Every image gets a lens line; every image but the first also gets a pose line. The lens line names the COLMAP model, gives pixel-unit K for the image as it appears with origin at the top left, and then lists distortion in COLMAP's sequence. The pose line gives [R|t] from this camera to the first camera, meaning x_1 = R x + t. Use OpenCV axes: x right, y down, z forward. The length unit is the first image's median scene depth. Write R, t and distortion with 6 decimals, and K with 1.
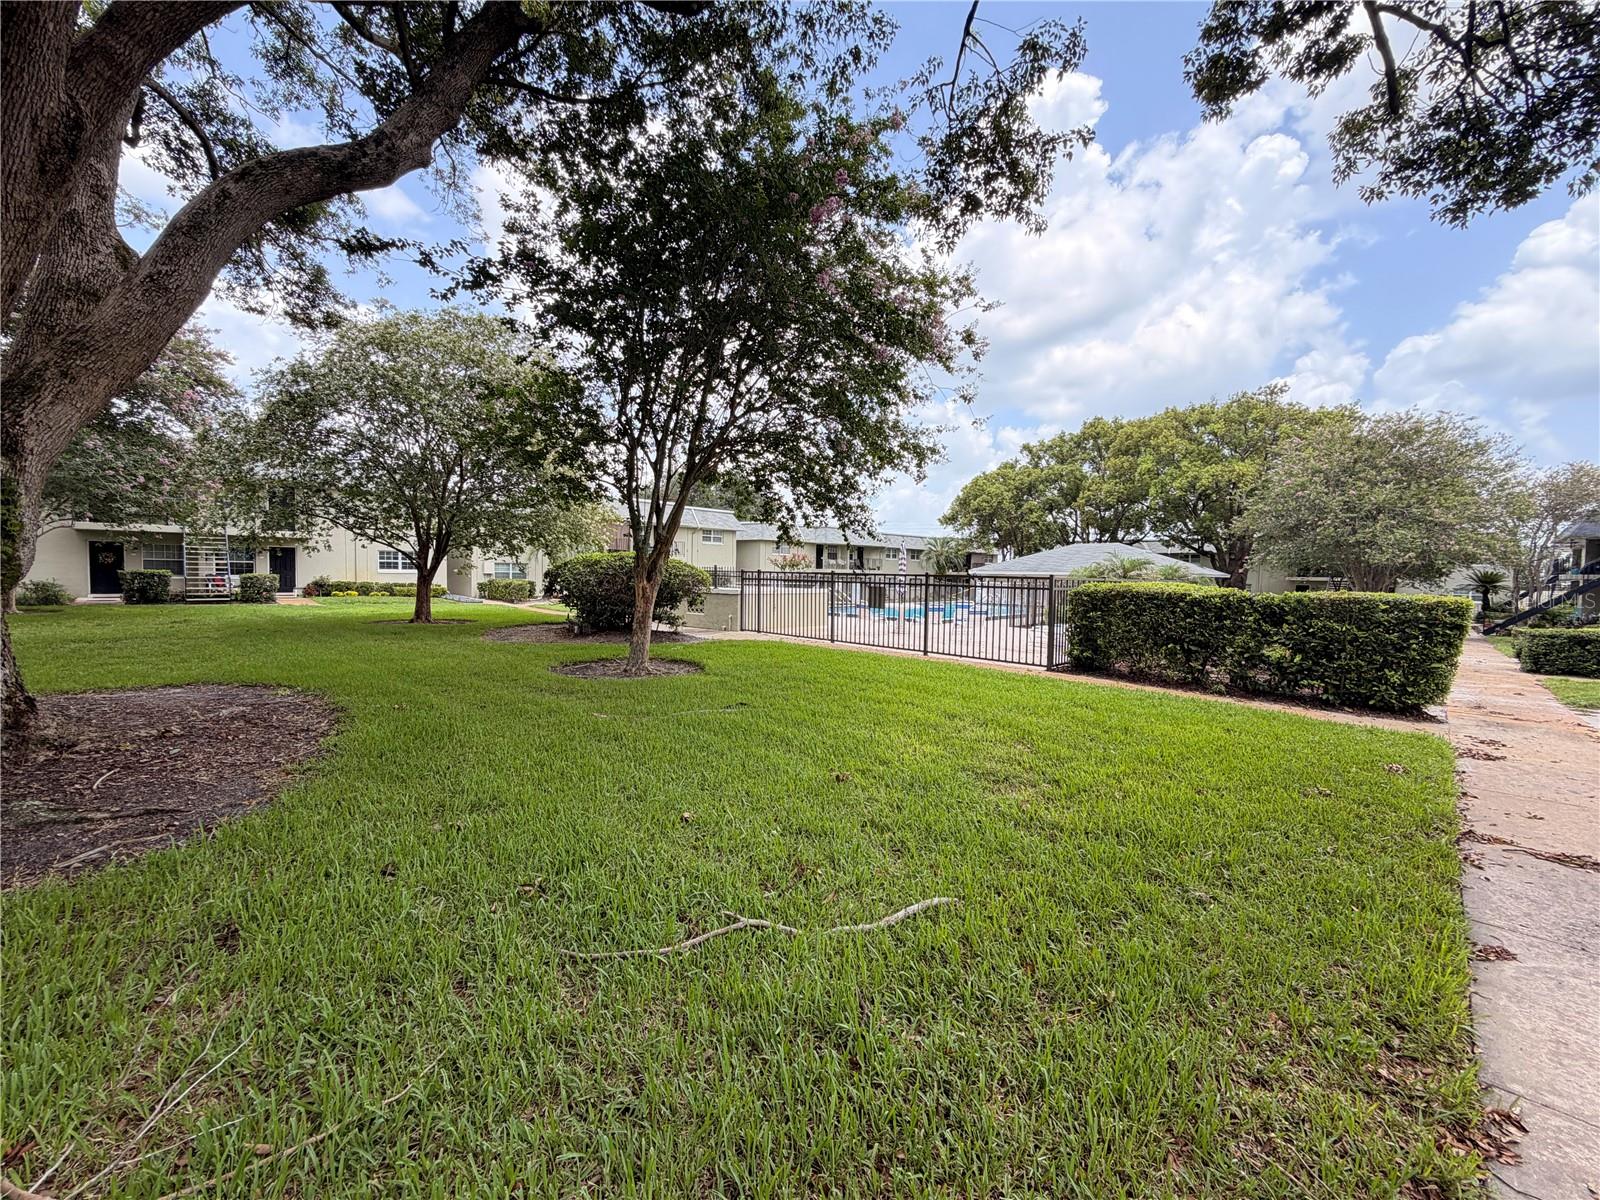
lens RADIAL K [[637.4, 0, 796.1], [0, 637.4, 600.3], [0, 0, 1]] dist [0.000974, -0.000087]
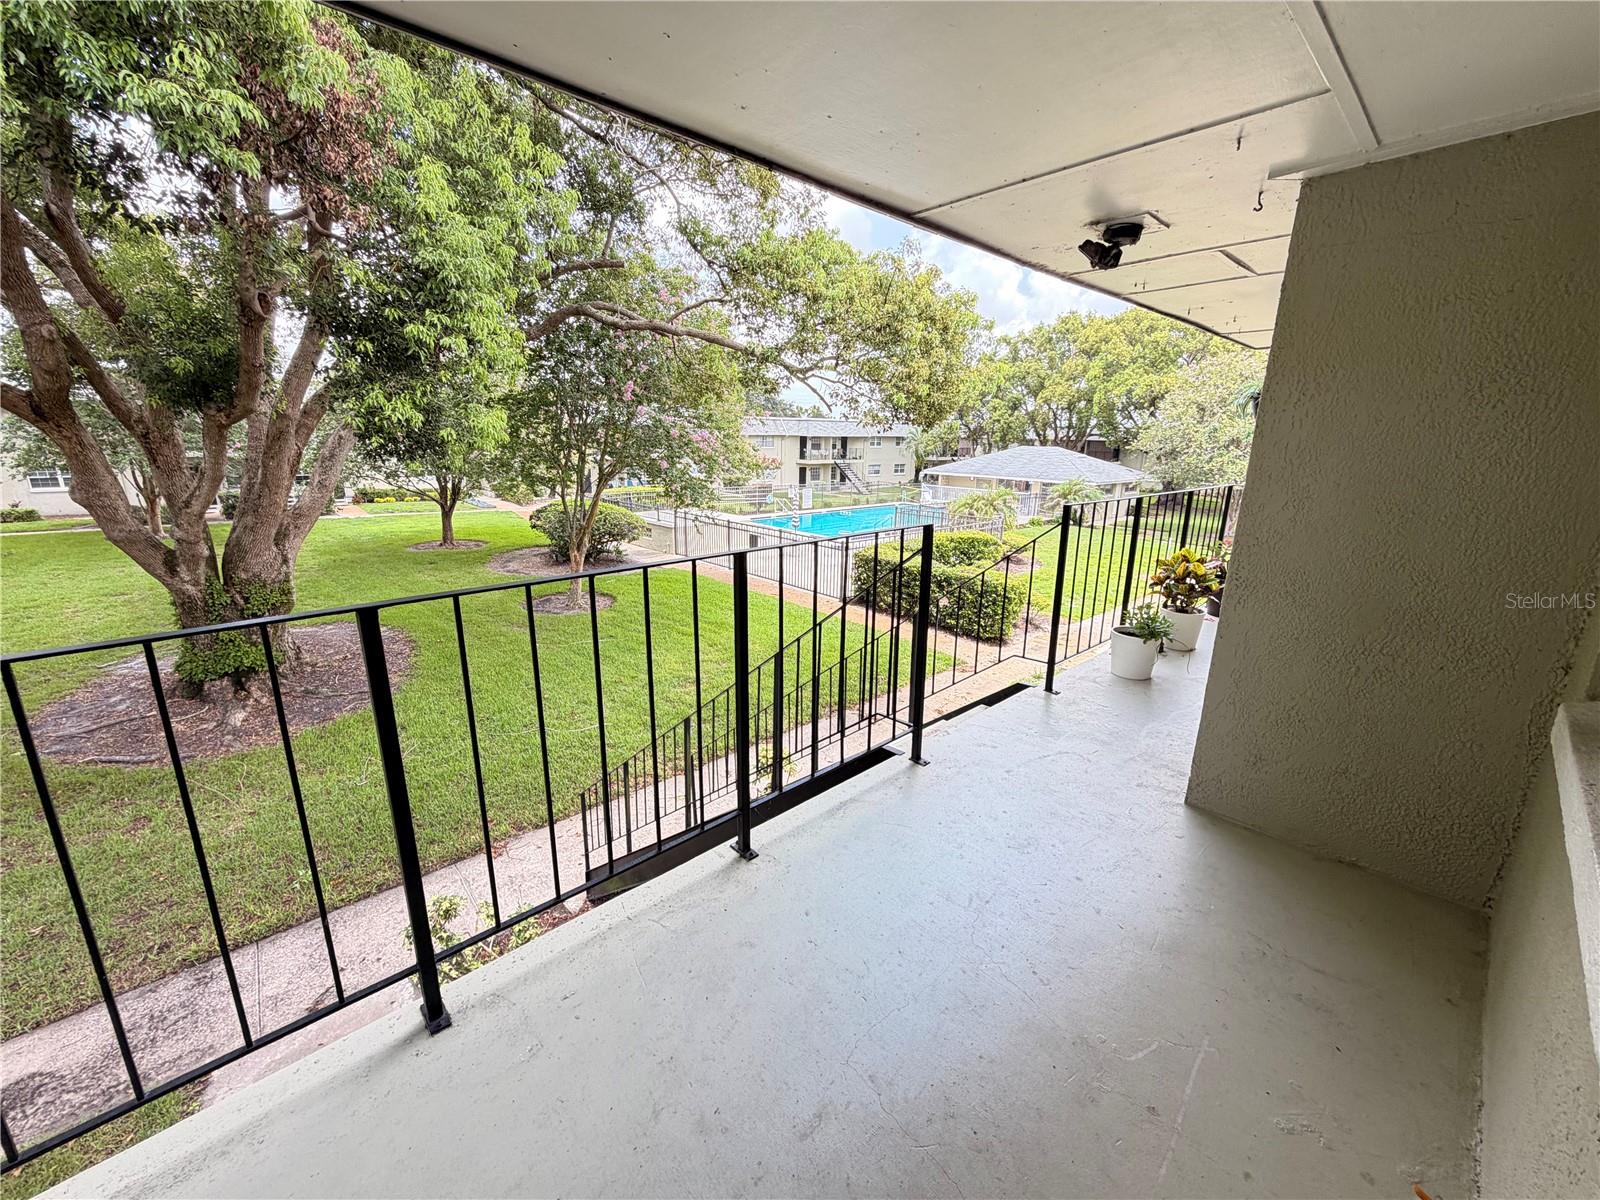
lens RADIAL K [[637.4, 0, 796.1], [0, 637.4, 600.3], [0, 0, 1]] dist [0.000974, -0.000087]
pose [[0.999137, 0.010801, -0.040104, 0.070744], [-0.002036, 0.977169, 0.212454, -0.045729], [0.041483, -0.212189, 0.976348, -0.108964]]
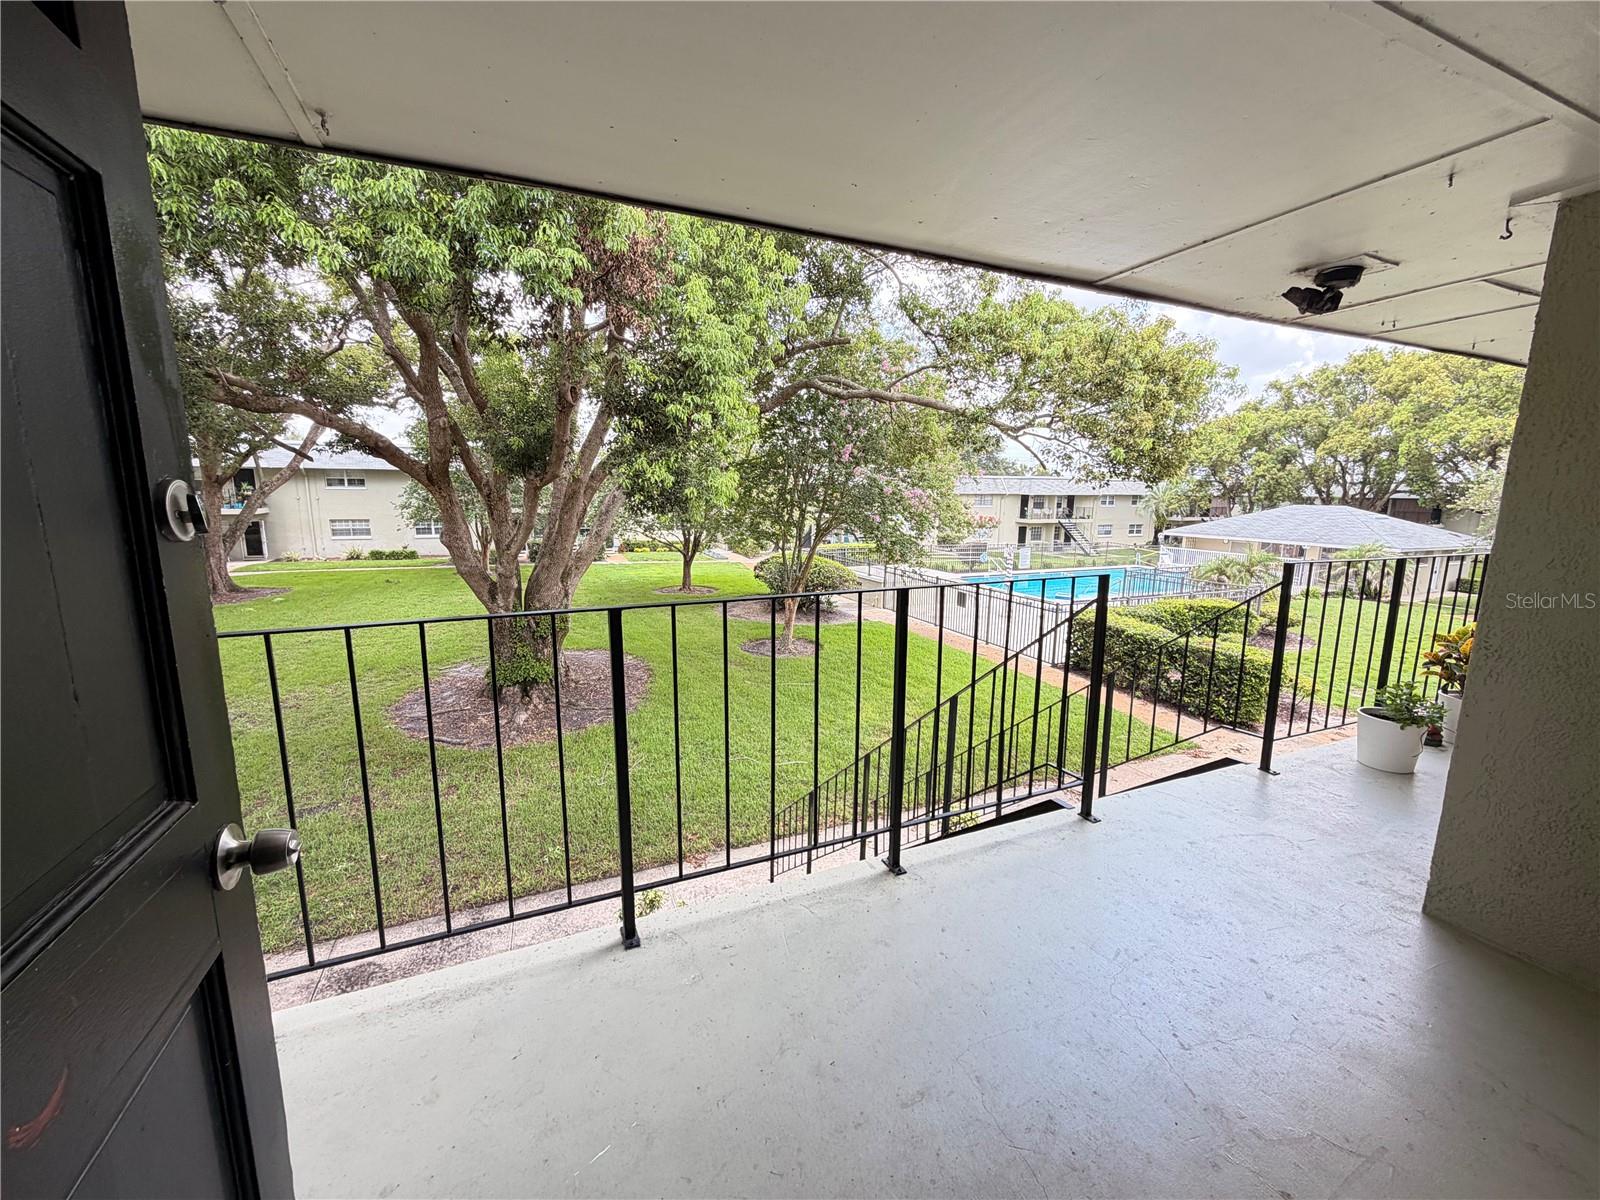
lens RADIAL K [[637.4, 0, 796.1], [0, 637.4, 600.3], [0, 0, 1]] dist [0.000974, -0.000087]
pose [[0.931057, 0.055911, -0.360565, 0.074133], [-0.010488, 0.991883, 0.126724, -0.045133], [0.364723, -0.114205, 0.924086, -0.113159]]
